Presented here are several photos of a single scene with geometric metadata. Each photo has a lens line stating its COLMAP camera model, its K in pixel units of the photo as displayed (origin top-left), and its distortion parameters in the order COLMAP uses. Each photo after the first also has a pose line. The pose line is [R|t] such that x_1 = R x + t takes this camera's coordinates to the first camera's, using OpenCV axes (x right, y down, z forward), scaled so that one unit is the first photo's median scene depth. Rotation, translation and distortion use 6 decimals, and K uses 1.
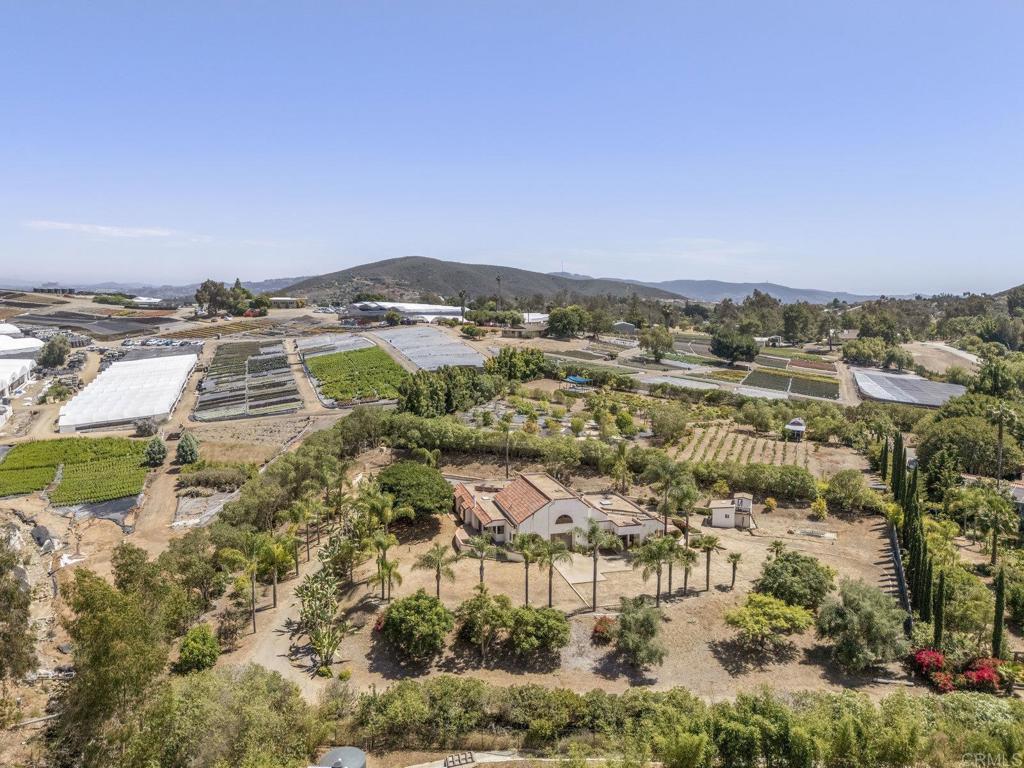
lens RADIAL K [[740.9, 0, 514.1], [0, 740.9, 398.6], [0, 0, 1]] dist [0.072944, -0.066947]
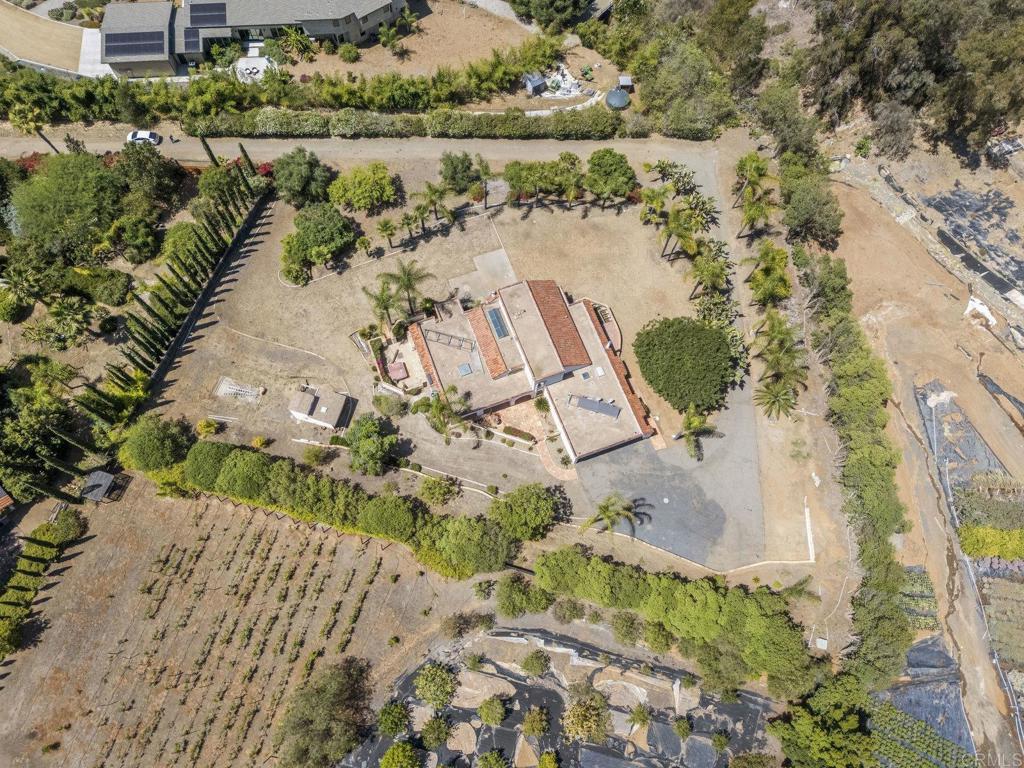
lens RADIAL K [[722.4, 0, 512.0], [0, 722.4, 384.0], [0, 0, 1]] dist [0.062734, -0.050295]
pose [[-0.996321, 0.066039, -0.054623, 0.122109], [-0.041392, 0.187297, 0.981431, -0.739536], [0.075044, 0.980081, -0.183874, 1.236791]]
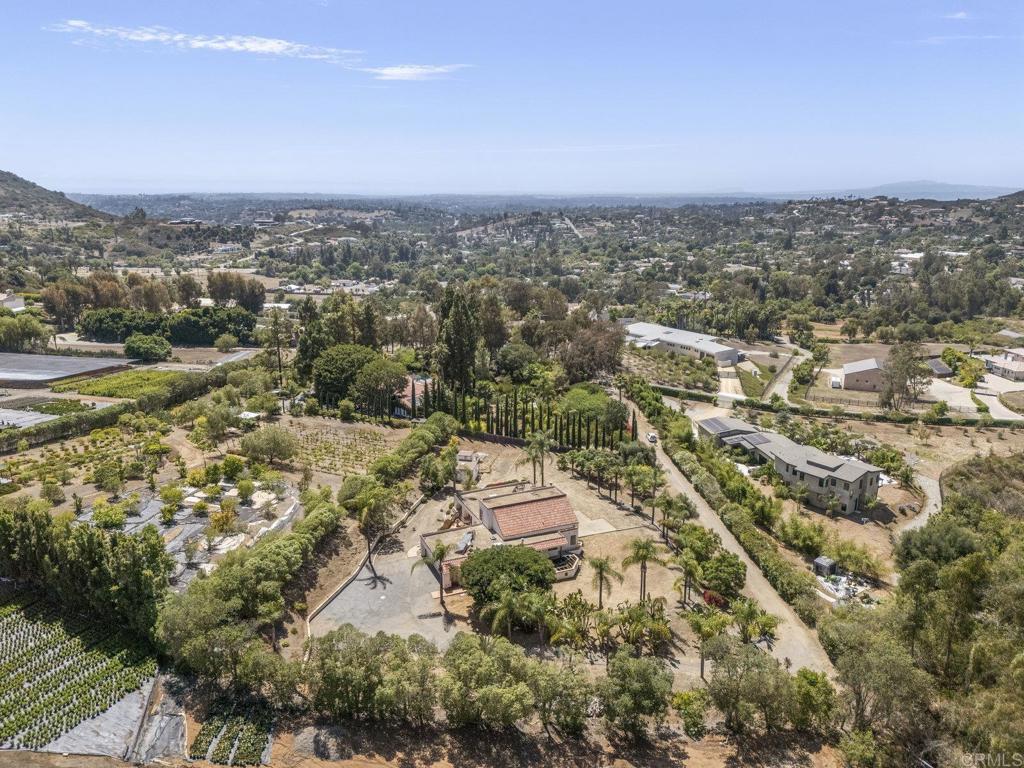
lens RADIAL K [[746.4, 0, 512.4], [0, 746.4, 398.6], [0, 0, 1]] dist [0.061800, -0.039426]
pose [[-0.141647, -0.281800, 0.948960, -1.007594], [0.142419, 0.942851, 0.301244, -0.372457], [-0.979619, 0.177821, -0.093419, 1.104214]]
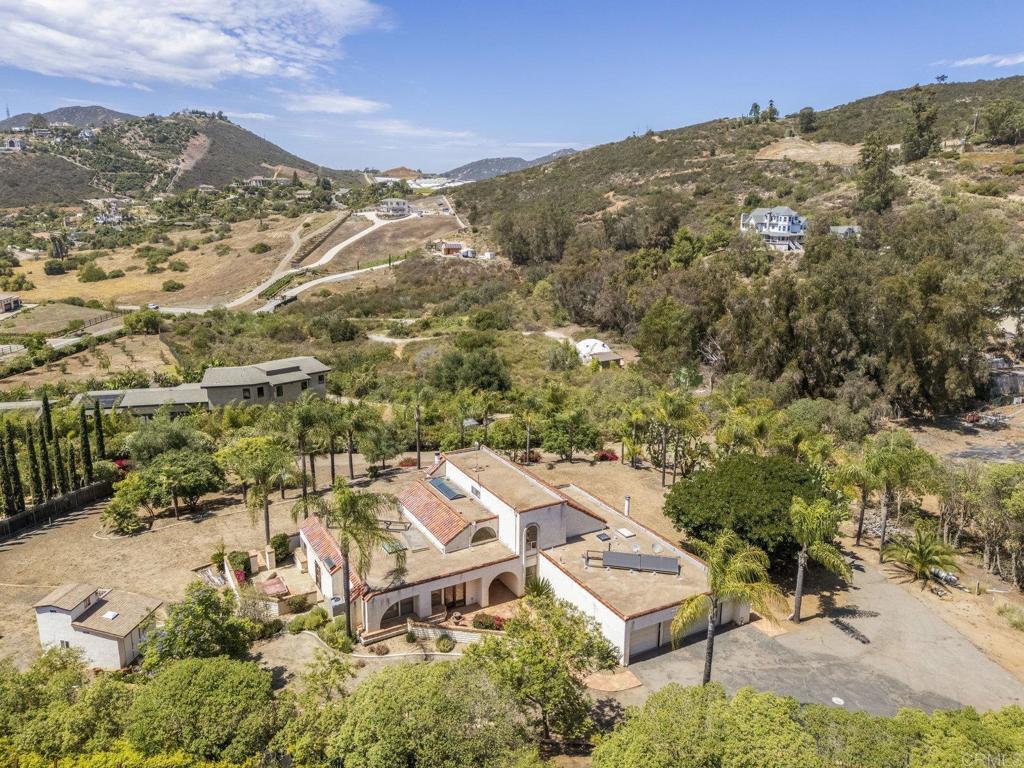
lens RADIAL K [[740.9, 0, 514.1], [0, 740.9, 398.6], [0, 0, 1]] dist [0.072944, -0.066947]
pose [[-0.974129, 0.047722, -0.220897, 0.160514], [-0.049030, 0.909543, 0.412708, -0.170124], [0.220611, 0.412861, -0.883672, 1.495371]]
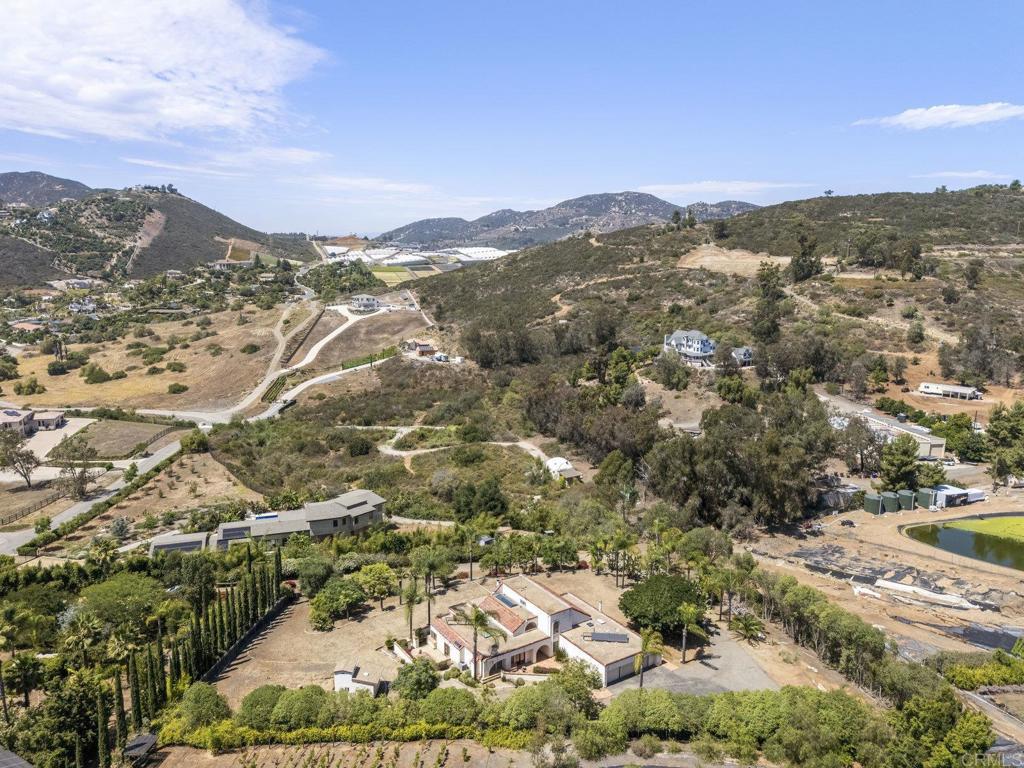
lens RADIAL K [[740.9, 0, 514.1], [0, 740.9, 398.6], [0, 0, 1]] dist [0.072944, -0.066947]
pose [[-0.953103, 0.051930, -0.298159, 0.396008], [-0.057413, 0.936256, 0.346595, -0.538493], [0.297152, 0.347459, -0.889367, 1.894207]]
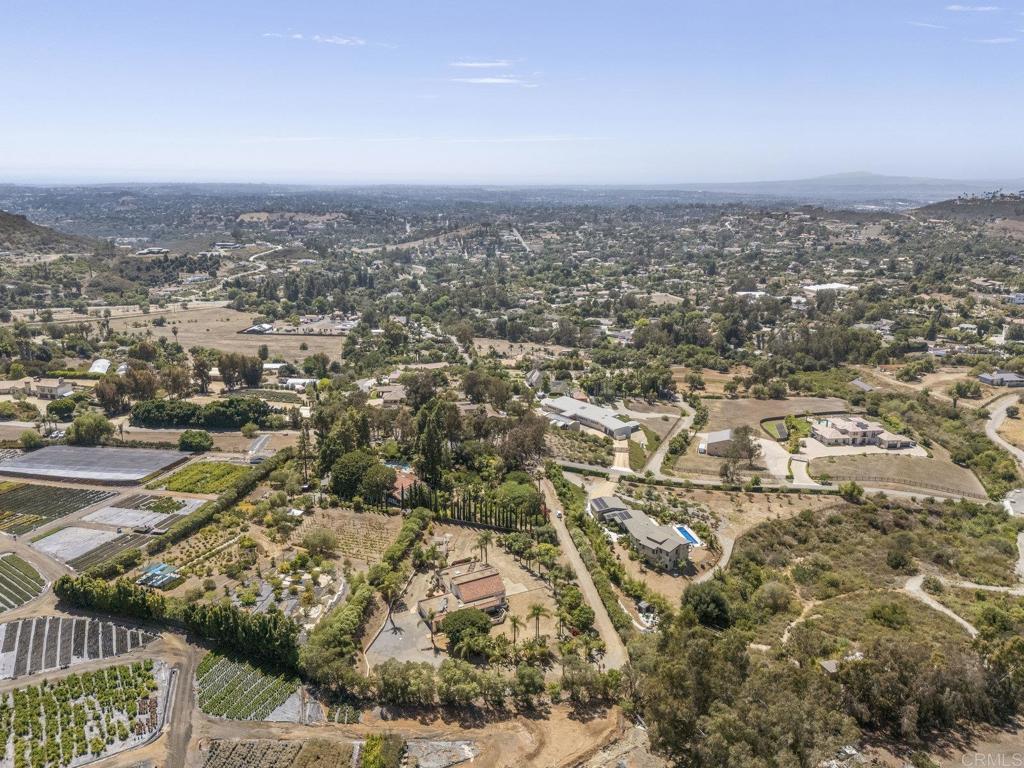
lens RADIAL K [[751.4, 0, 513.8], [0, 751.4, 379.7], [0, 0, 1]] dist [0.077605, -0.082185]
pose [[-0.206665, -0.270029, 0.940412, -1.786431], [0.135638, 0.943974, 0.300859, -0.997858], [-0.968964, 0.189732, -0.158461, 1.129527]]
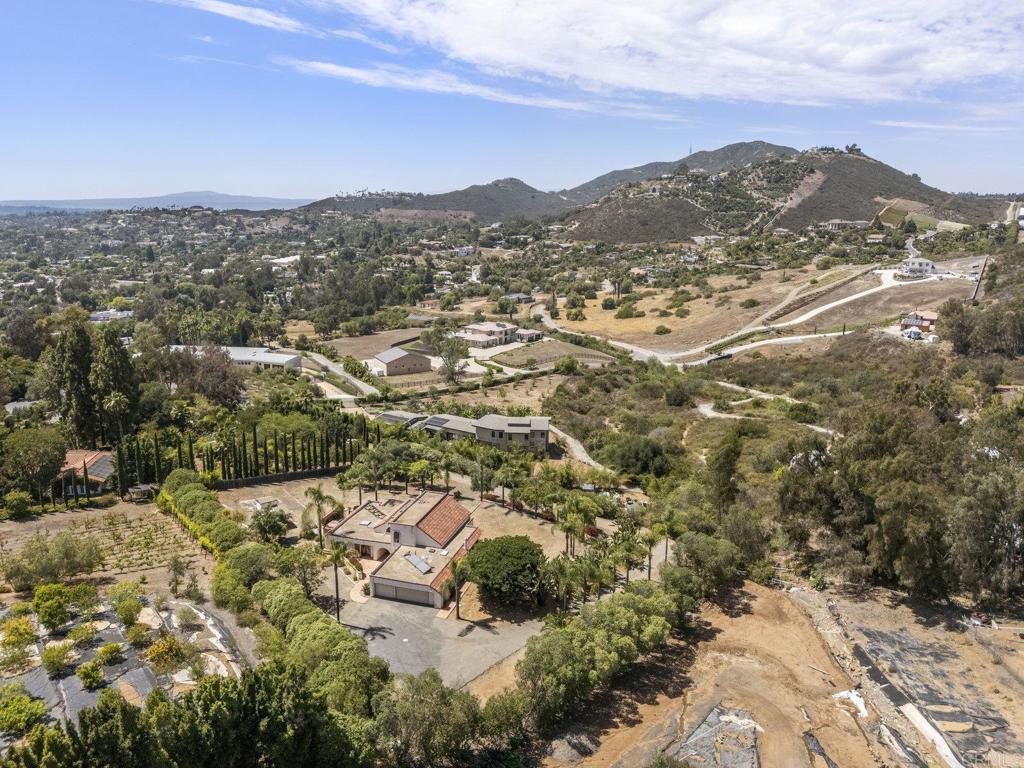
lens RADIAL K [[746.4, 0, 512.4], [0, 746.4, 398.6], [0, 0, 1]] dist [0.061800, -0.039426]
pose [[-0.839590, -0.155311, 0.520544, -0.662382], [0.066675, 0.921548, 0.382497, -0.476051], [-0.539113, 0.355849, -0.763367, 1.767833]]
